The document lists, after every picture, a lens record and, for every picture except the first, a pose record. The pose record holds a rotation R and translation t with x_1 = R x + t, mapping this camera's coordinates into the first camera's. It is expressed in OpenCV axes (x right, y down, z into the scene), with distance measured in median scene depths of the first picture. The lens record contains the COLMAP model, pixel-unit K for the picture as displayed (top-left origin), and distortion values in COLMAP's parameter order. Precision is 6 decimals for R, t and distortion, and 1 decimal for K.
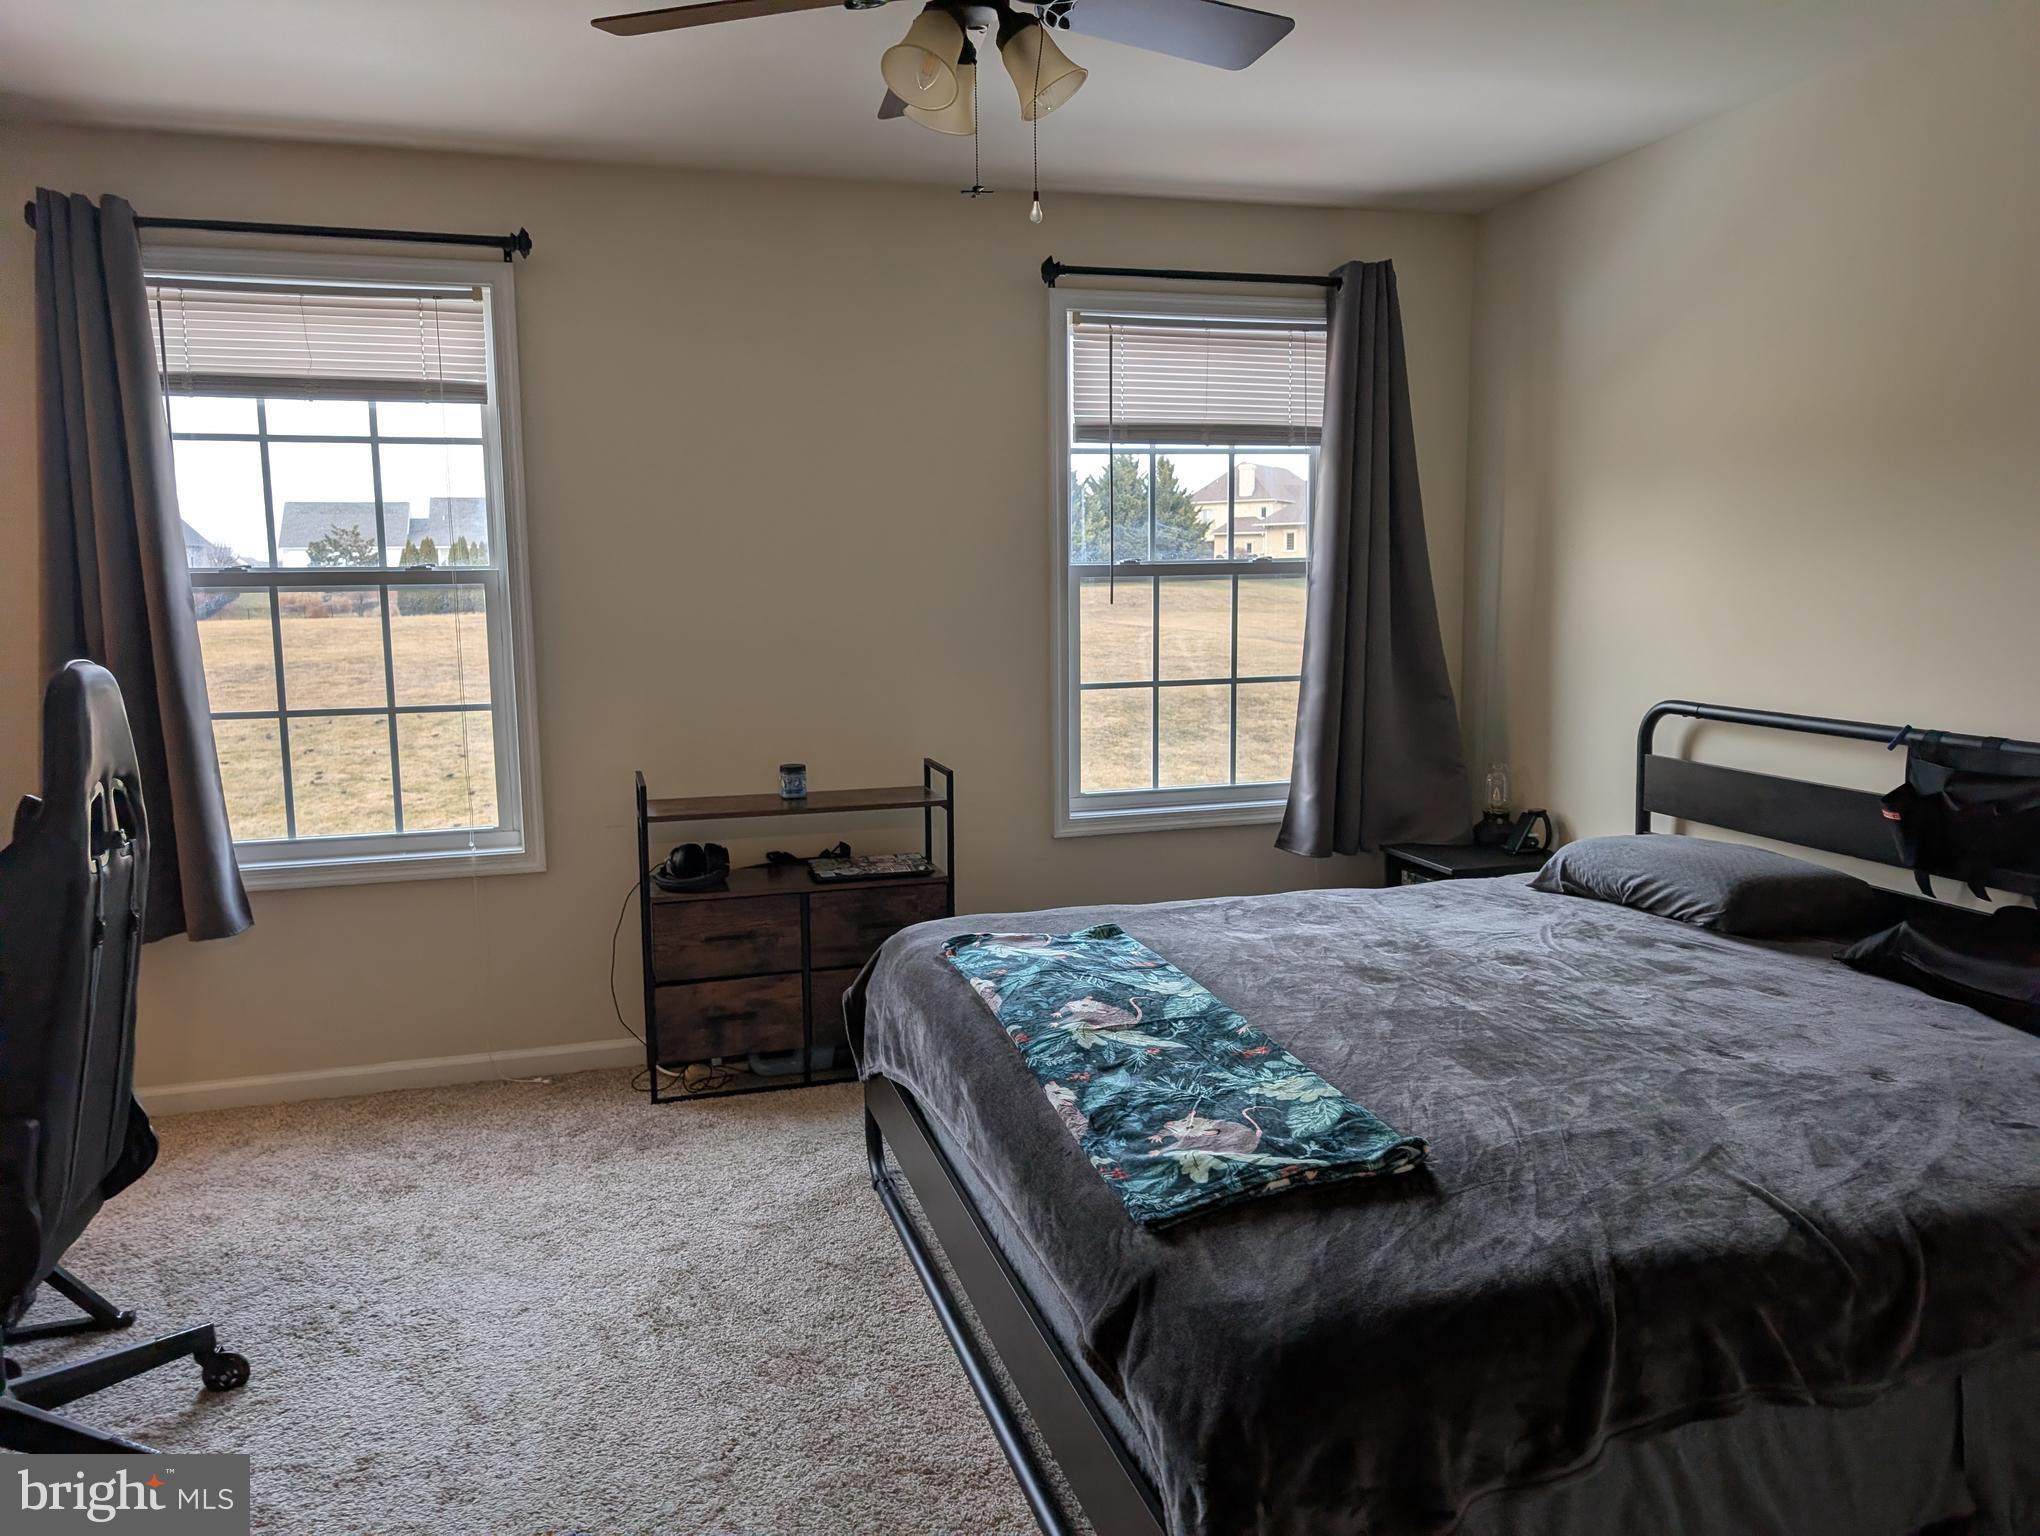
lens RADIAL K [[1445.1, 0, 1020.0], [0, 1445.1, 768.0], [0, 0, 1]] dist [0.005617, -0.002594]
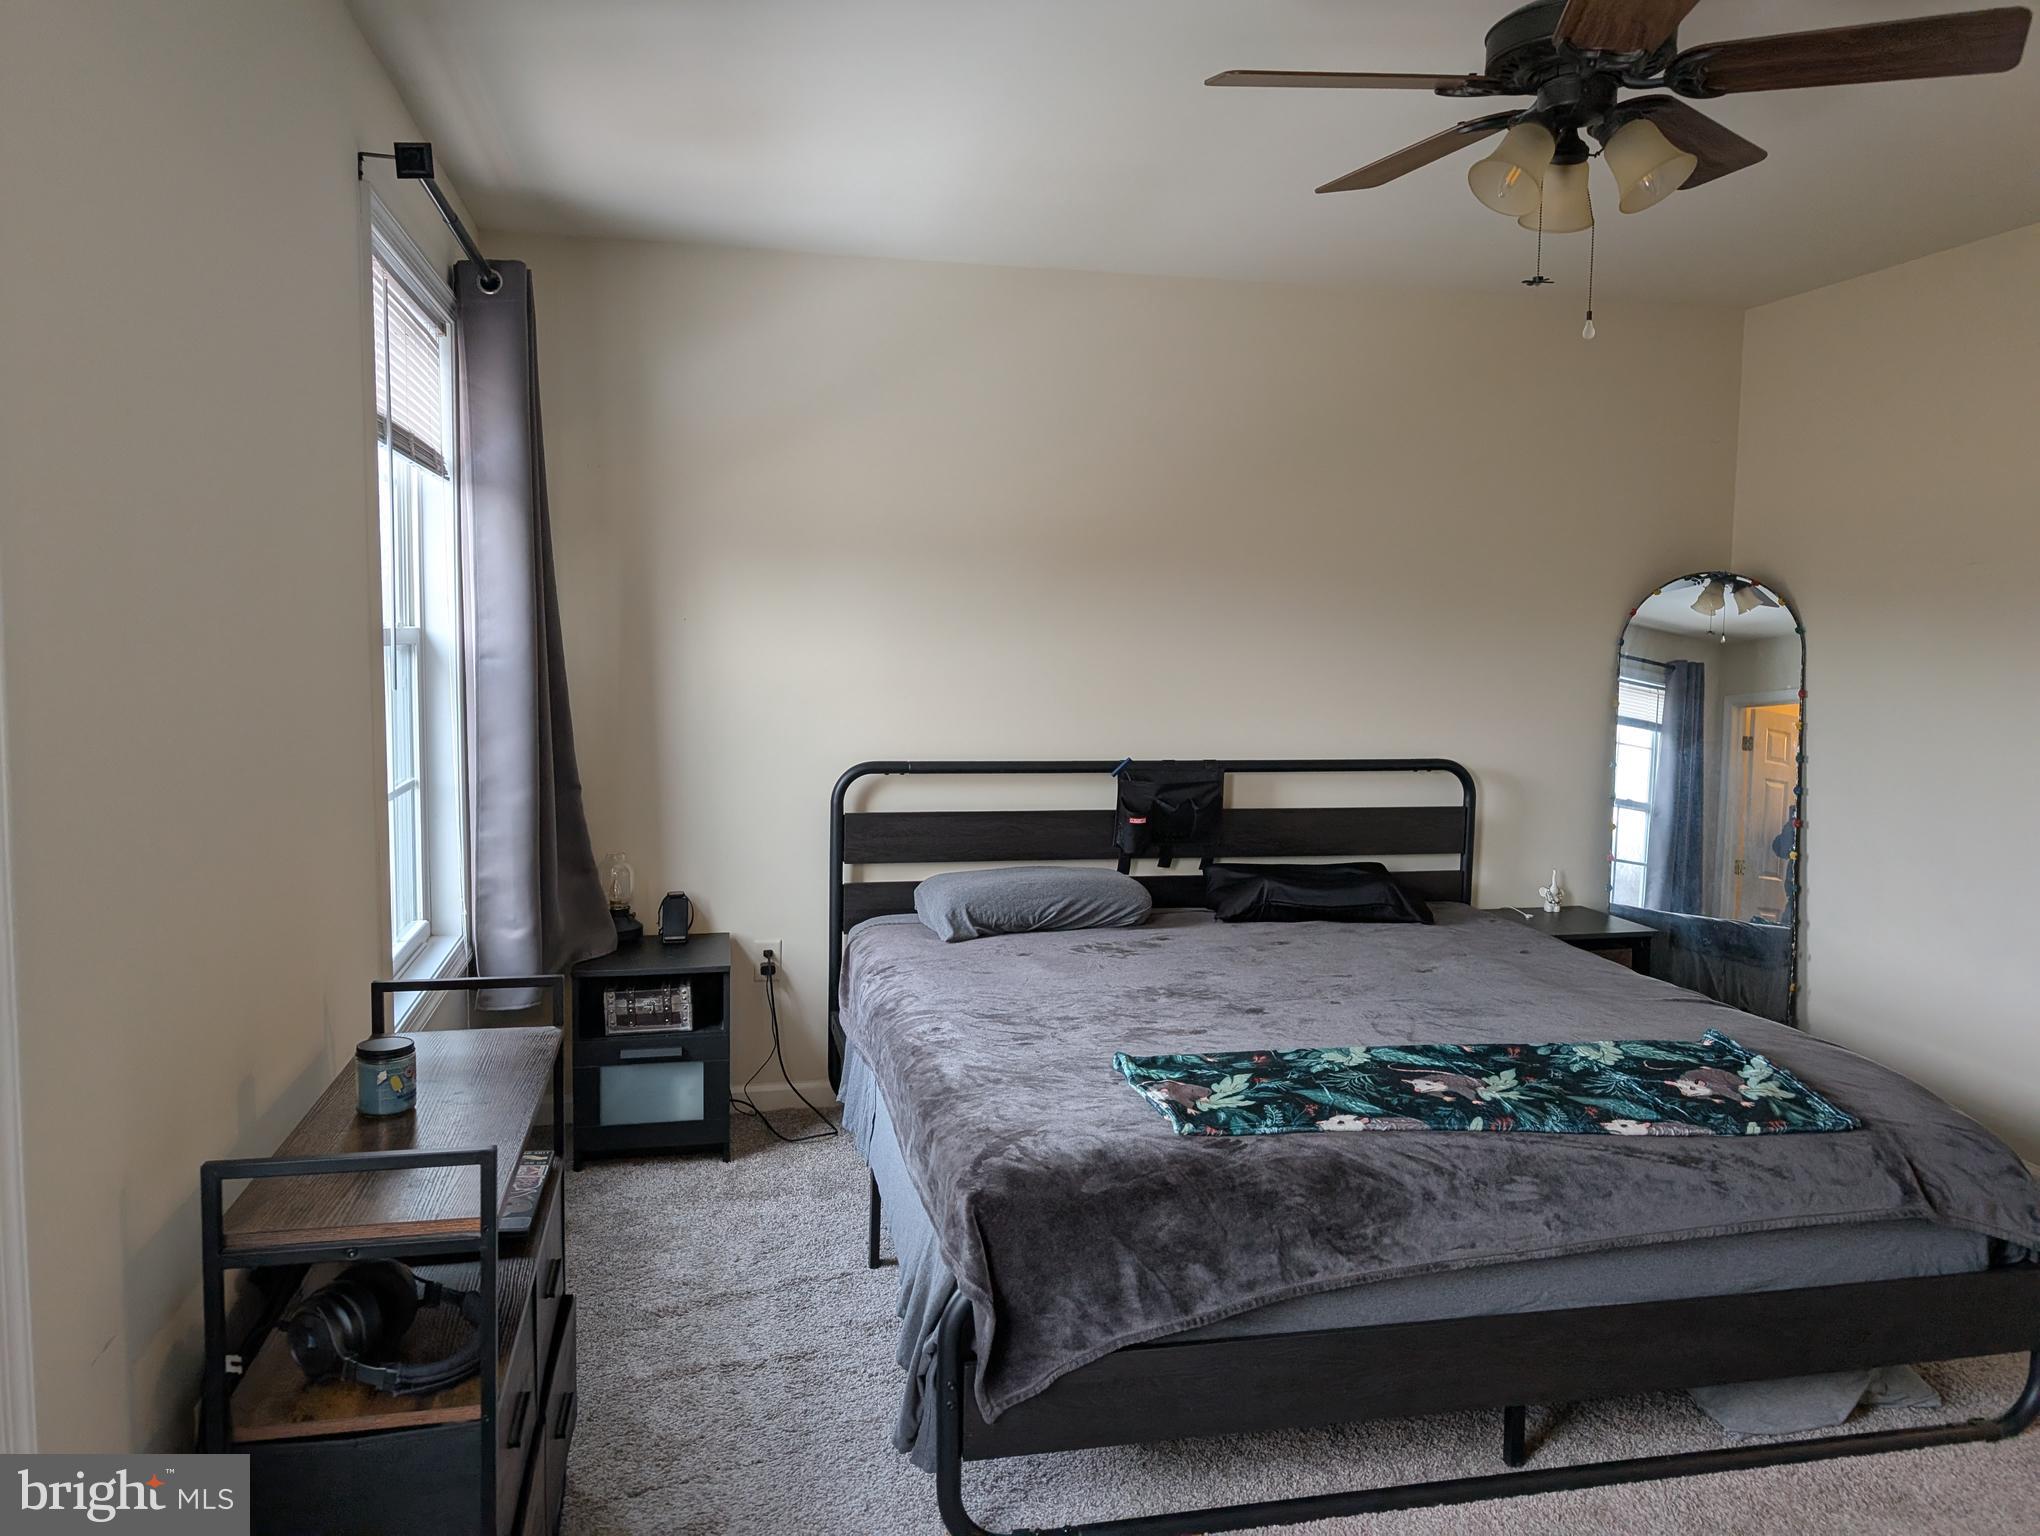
lens RADIAL K [[1445.1, 0, 1020.0], [0, 1445.1, 768.0], [0, 0, 1]] dist [0.005617, -0.002594]
pose [[0.080803, -0.082071, 0.993345, -0.833412], [0.113174, 0.990915, 0.072664, -0.138658], [-0.990284, 0.106549, 0.089358, 1.006922]]
